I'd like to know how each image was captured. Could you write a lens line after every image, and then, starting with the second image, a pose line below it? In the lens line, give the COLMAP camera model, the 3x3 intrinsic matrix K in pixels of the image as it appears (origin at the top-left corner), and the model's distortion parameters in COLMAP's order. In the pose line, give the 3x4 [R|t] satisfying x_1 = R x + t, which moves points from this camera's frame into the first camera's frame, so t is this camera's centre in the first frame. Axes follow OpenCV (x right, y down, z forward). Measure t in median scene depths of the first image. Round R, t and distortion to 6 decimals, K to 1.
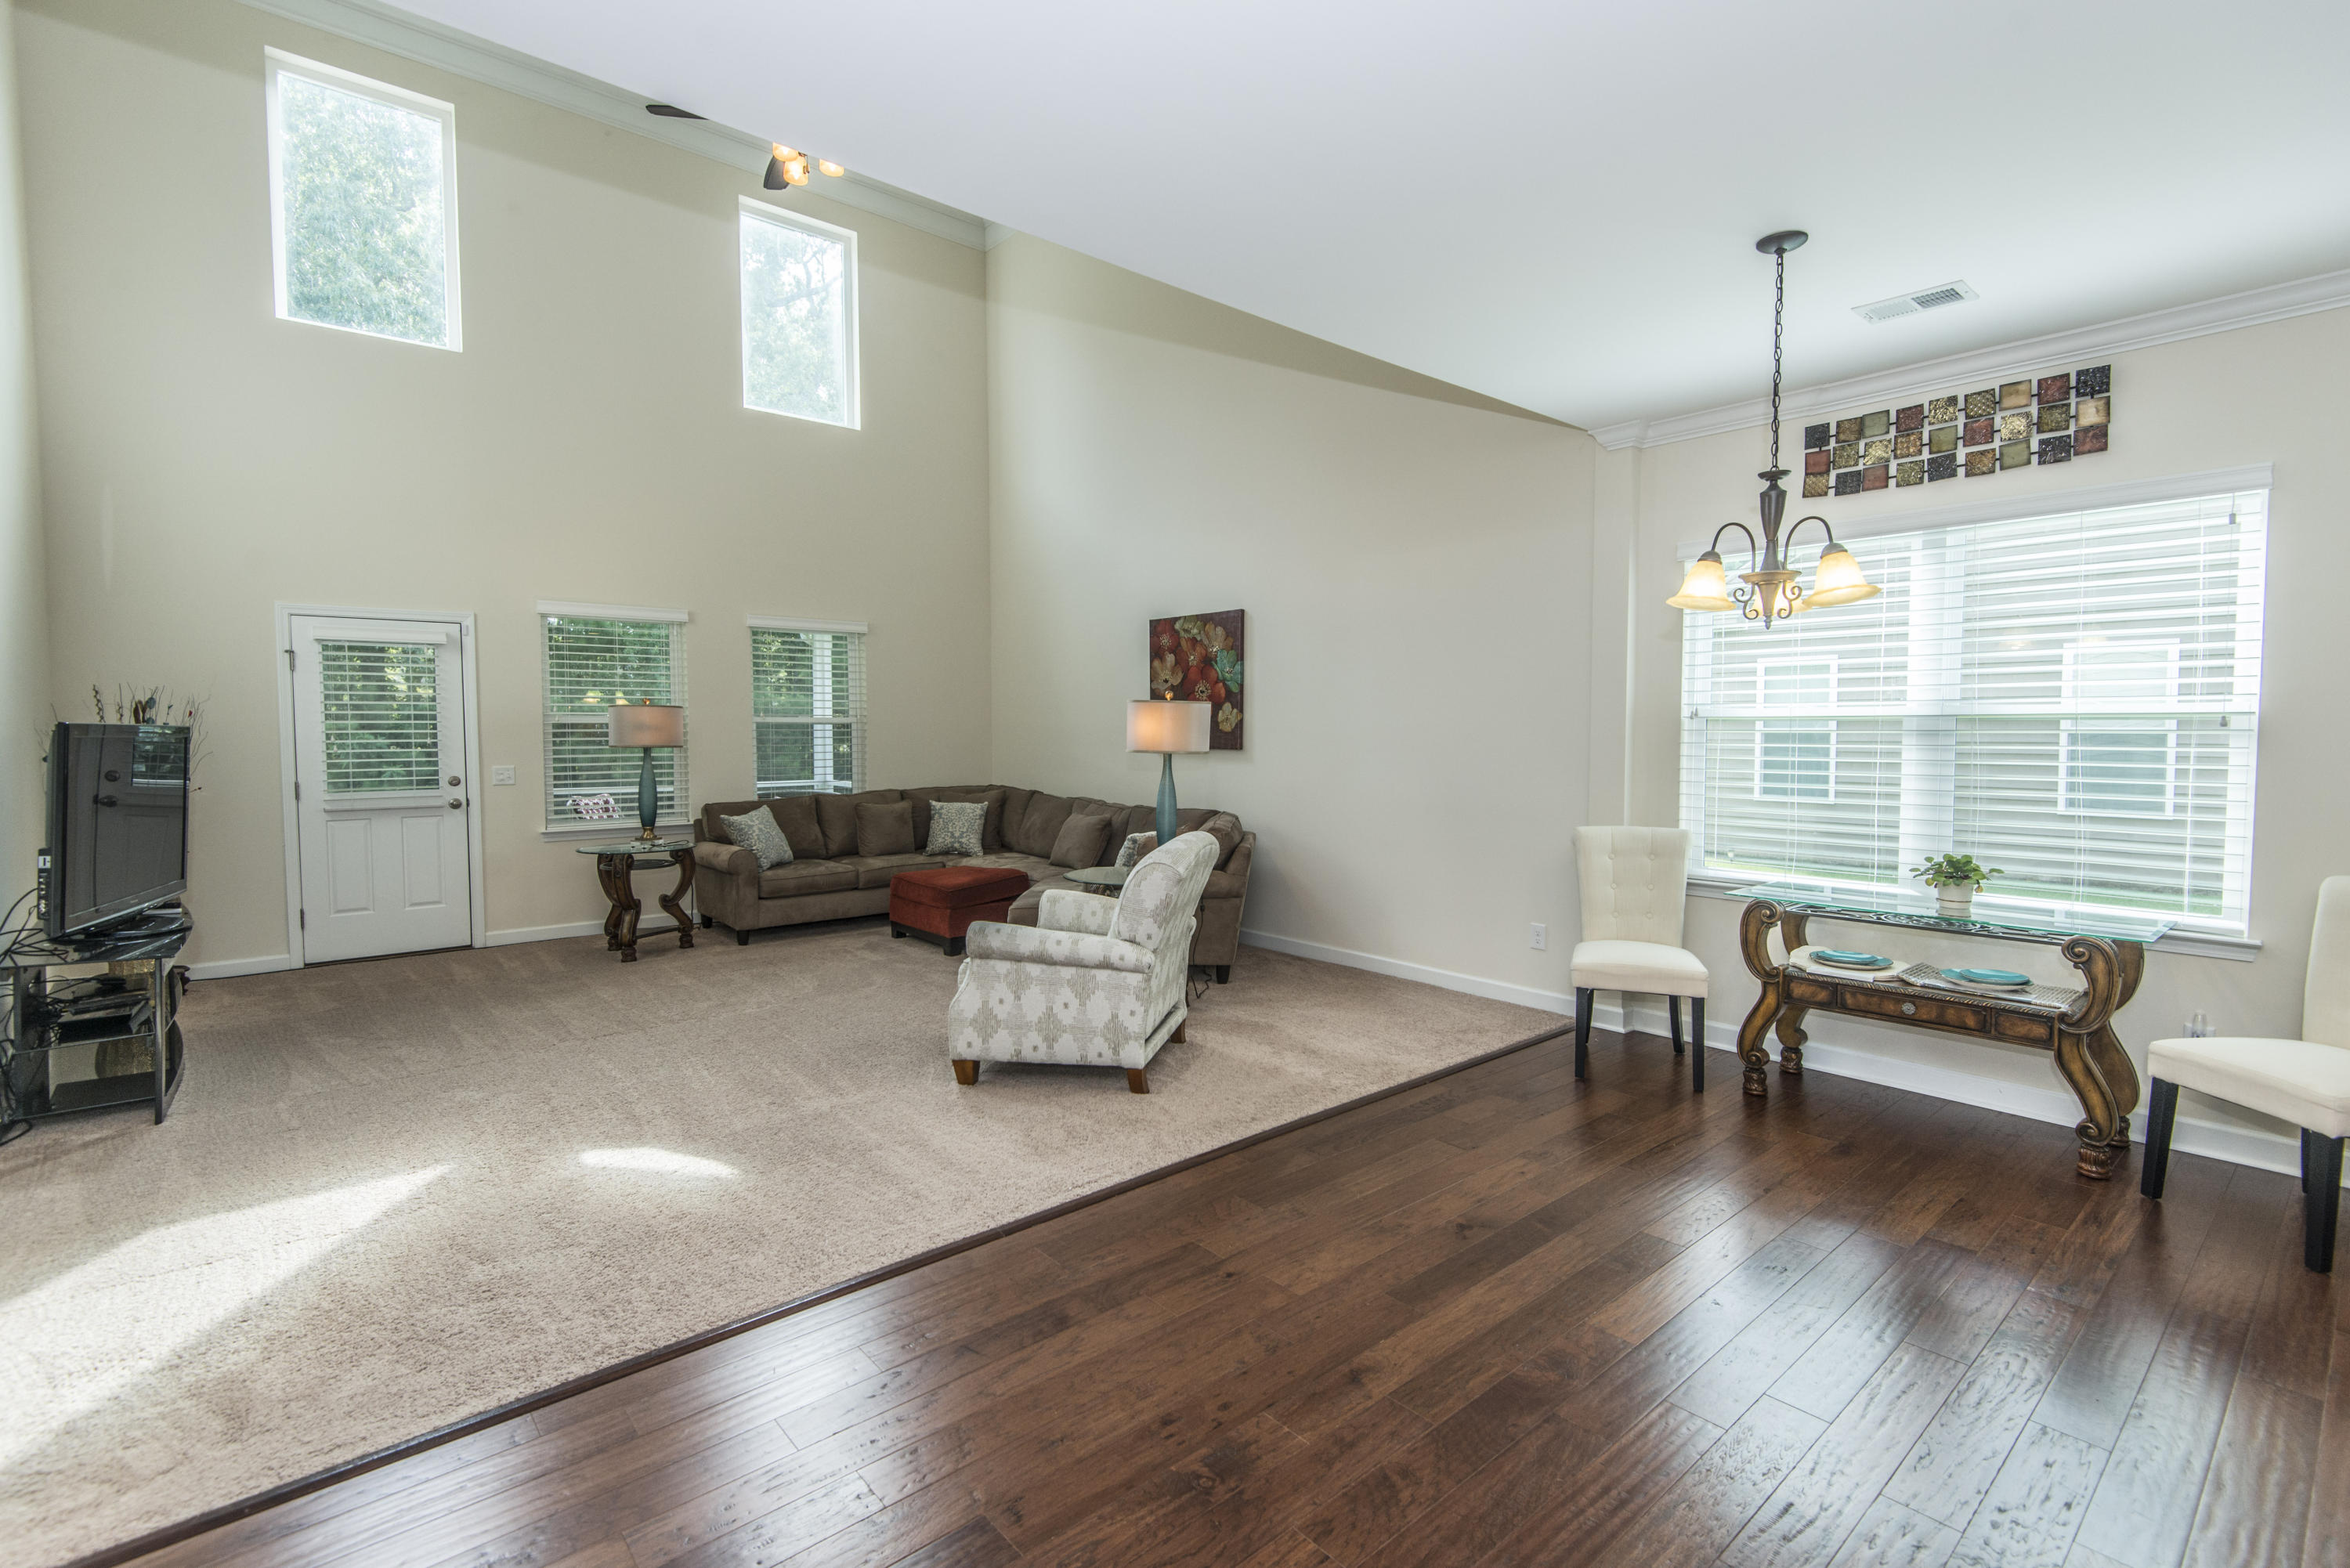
lens RADIAL K [[1062.9, 0, 1173.6], [0, 1062.9, 773.7], [0, 0, 1]] dist [0.046180, -0.026176]
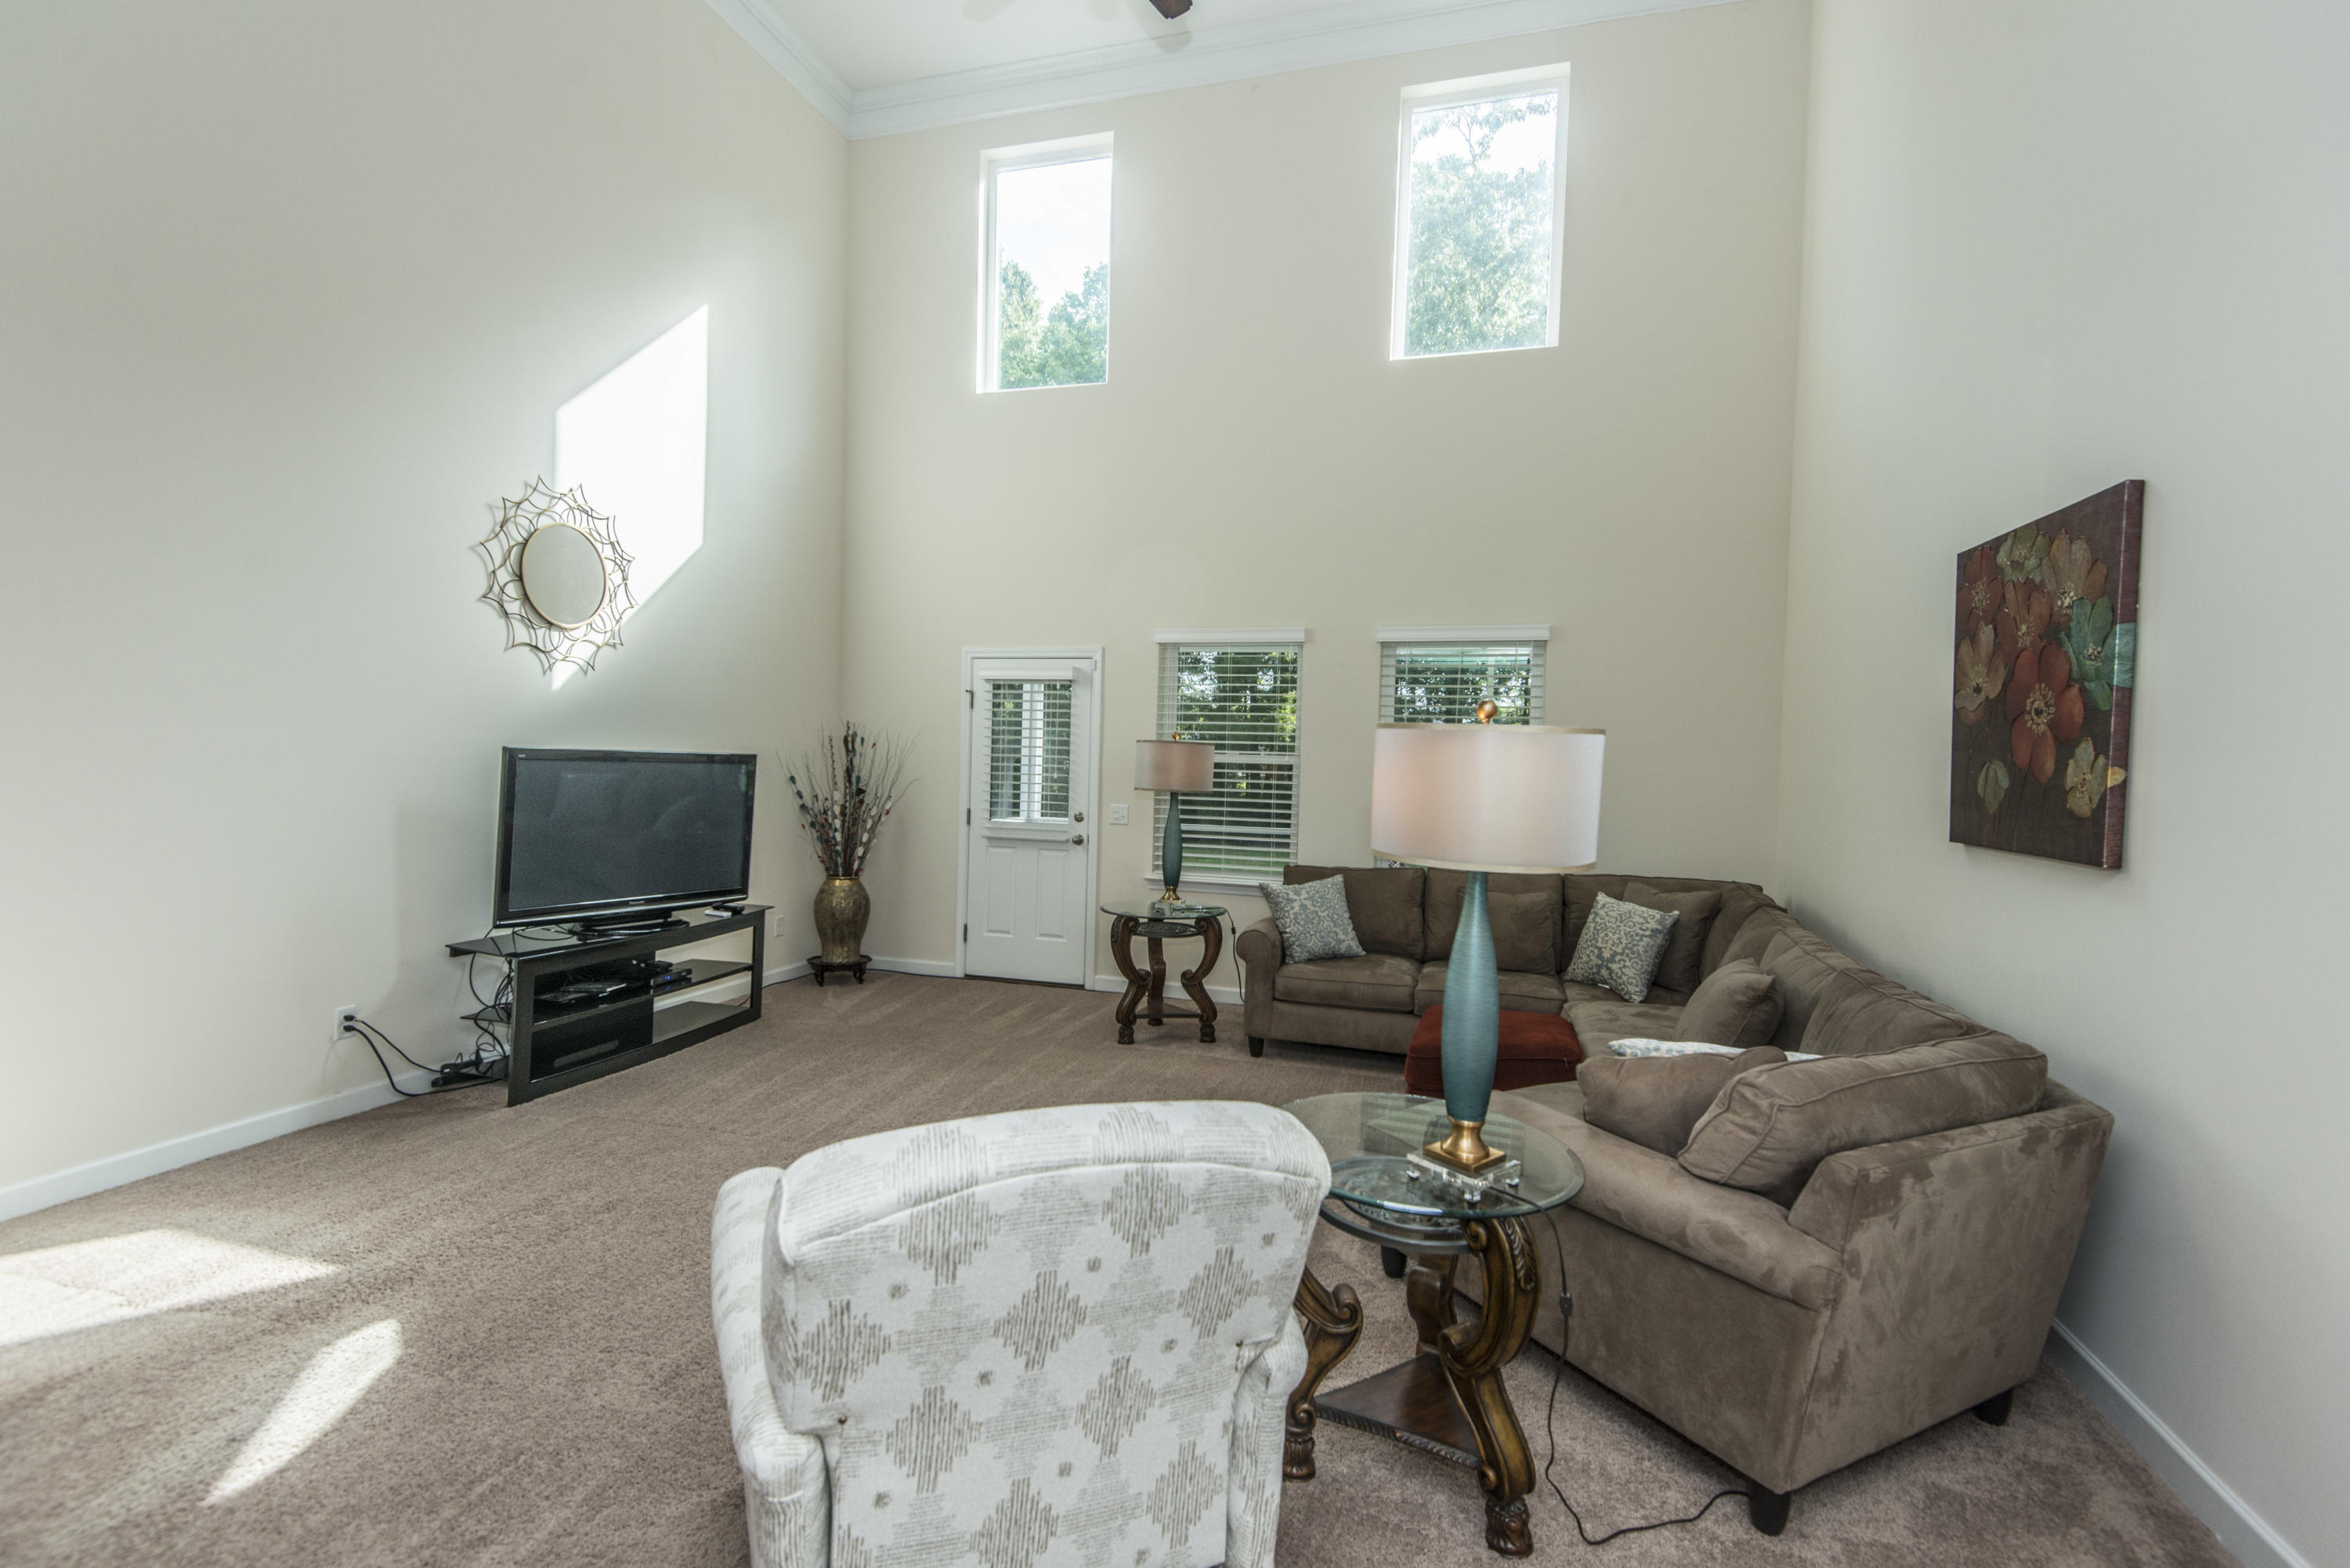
lens RADIAL K [[1063.6, 0, 1173.9], [0, 1063.6, 772.2], [0, 0, 1]] dist [0.047015, -0.030527]
pose [[0.541195, 0.028758, -0.840405, 0.212177], [-0.064891, 0.997863, -0.007641, -0.033806], [0.838390, 0.058670, 0.541904, 0.565854]]
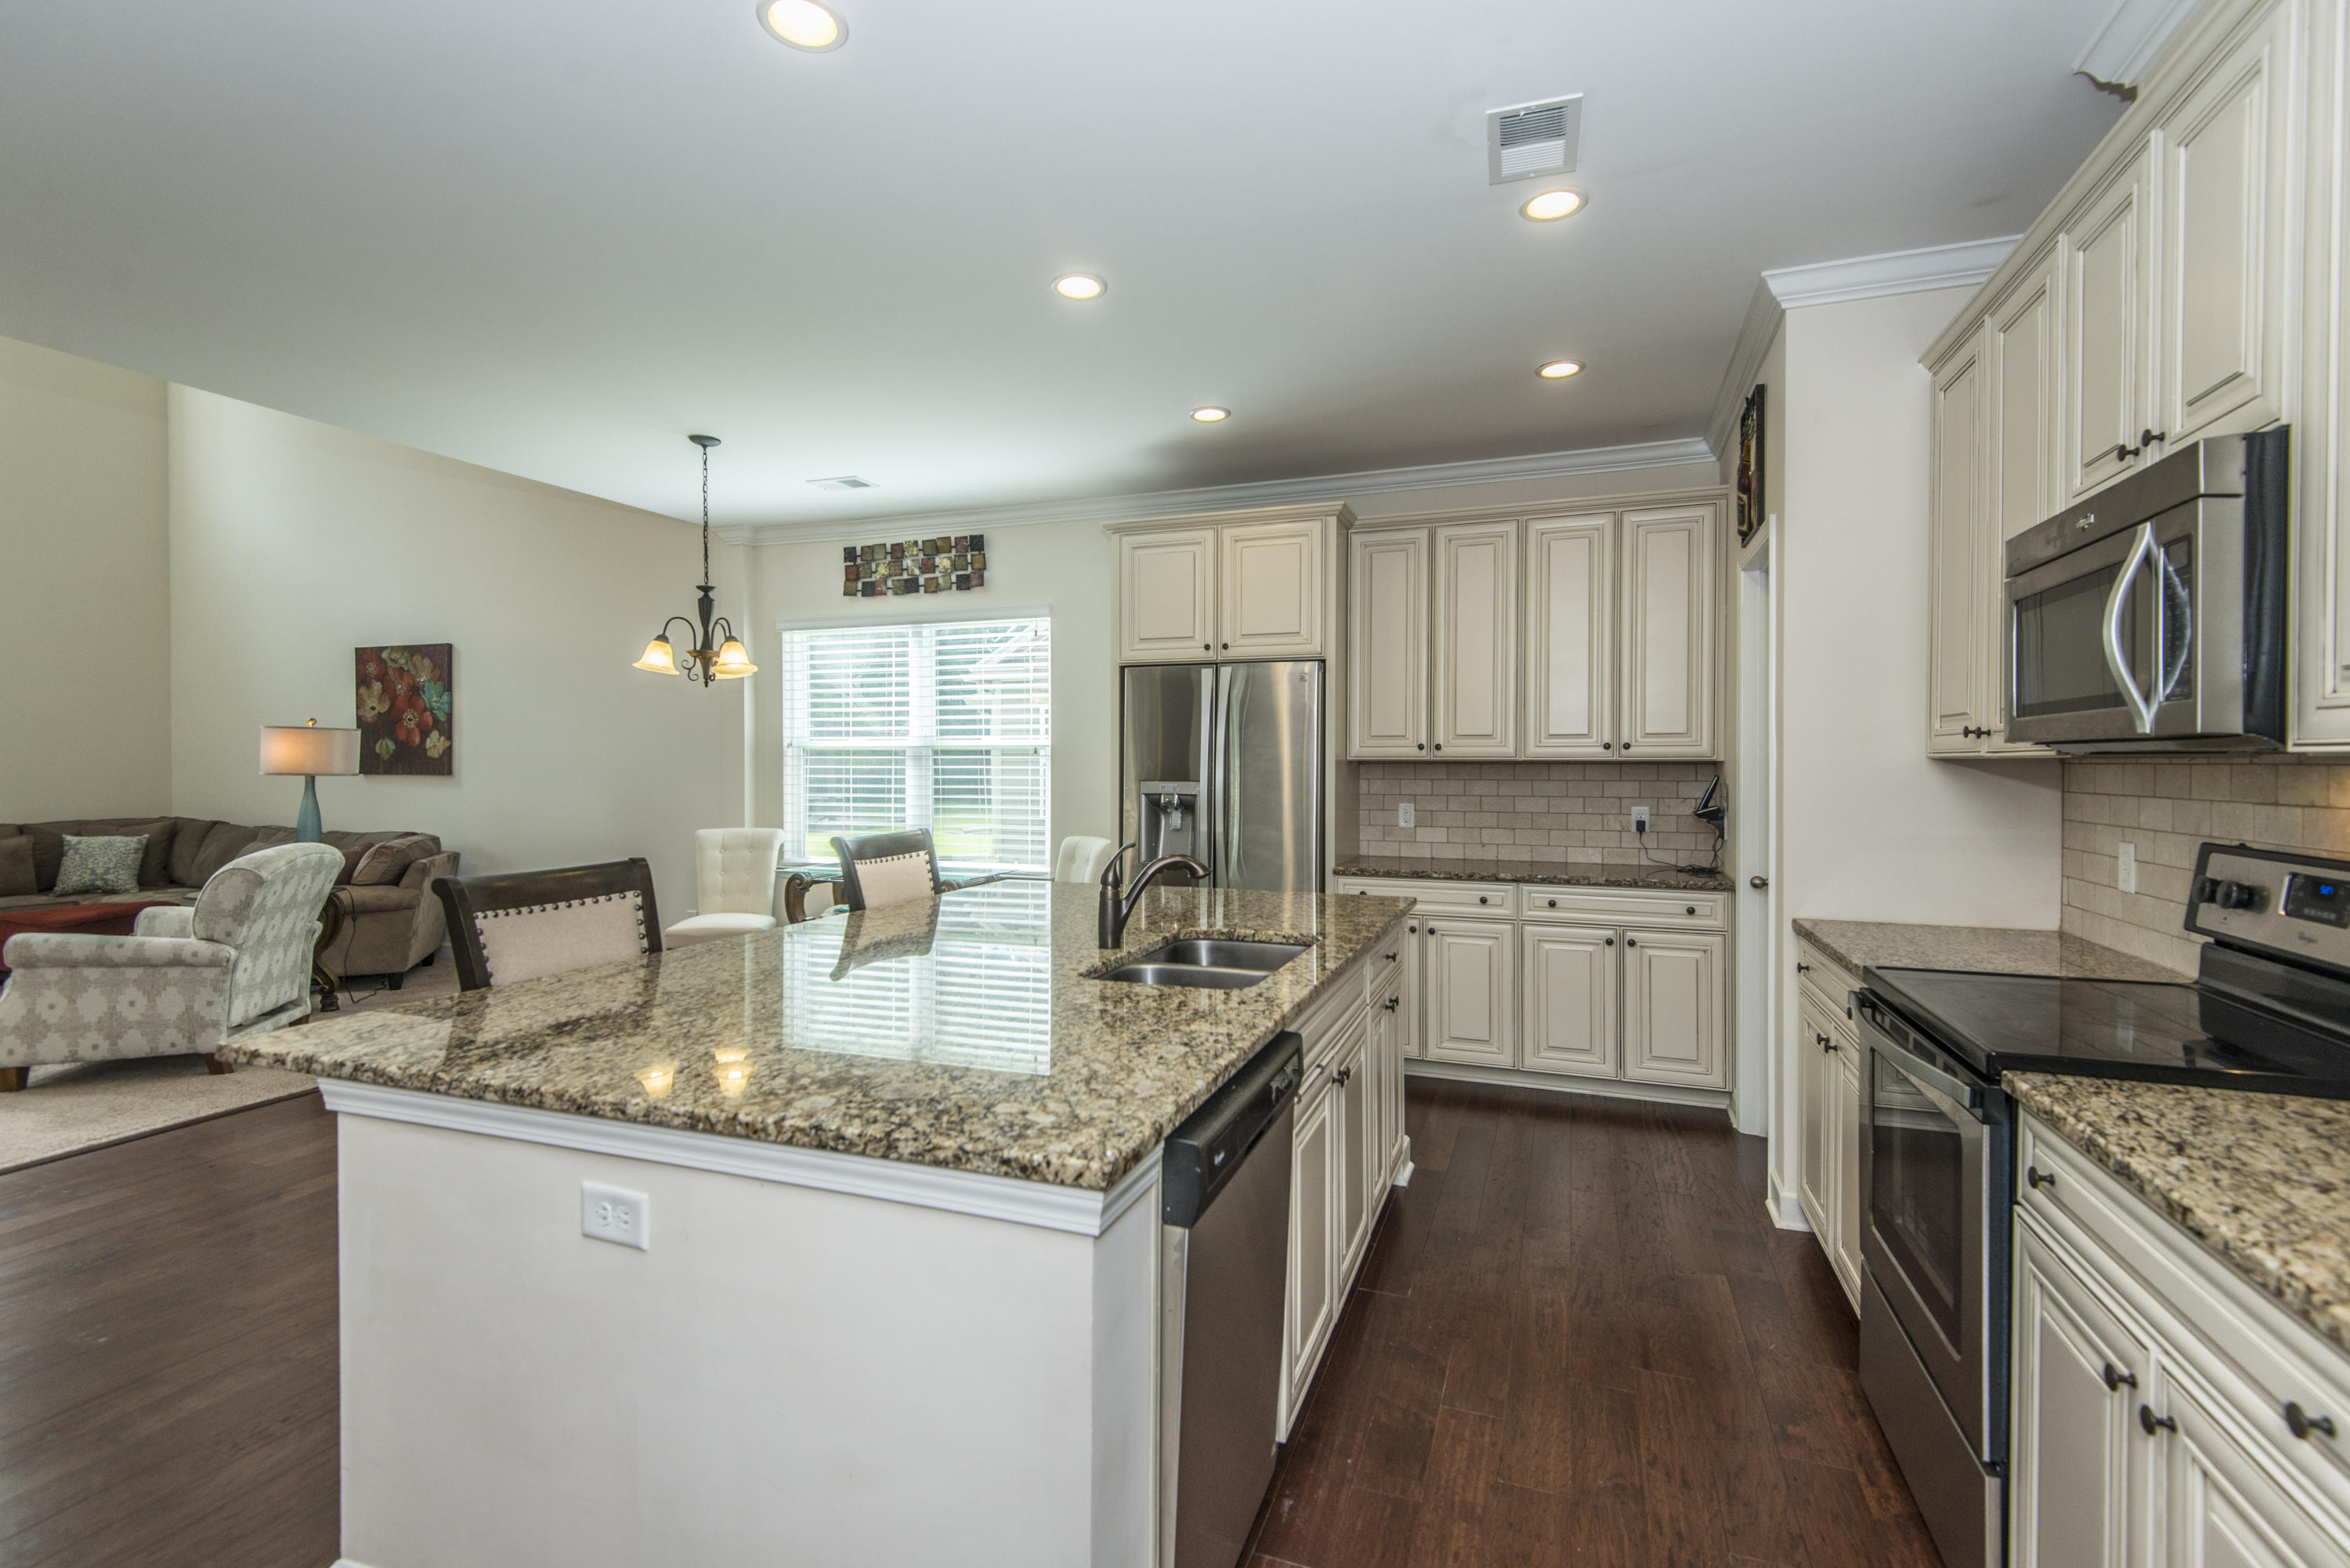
lens RADIAL K [[1062.9, 0, 1173.6], [0, 1062.9, 773.7], [0, 0, 1]] dist [0.046180, -0.026176]
pose [[0.876577, -0.003472, 0.481248, 0.190591], [0.018979, 0.999445, -0.027359, 0.020778], [-0.480887, 0.033116, 0.876157, -0.313380]]
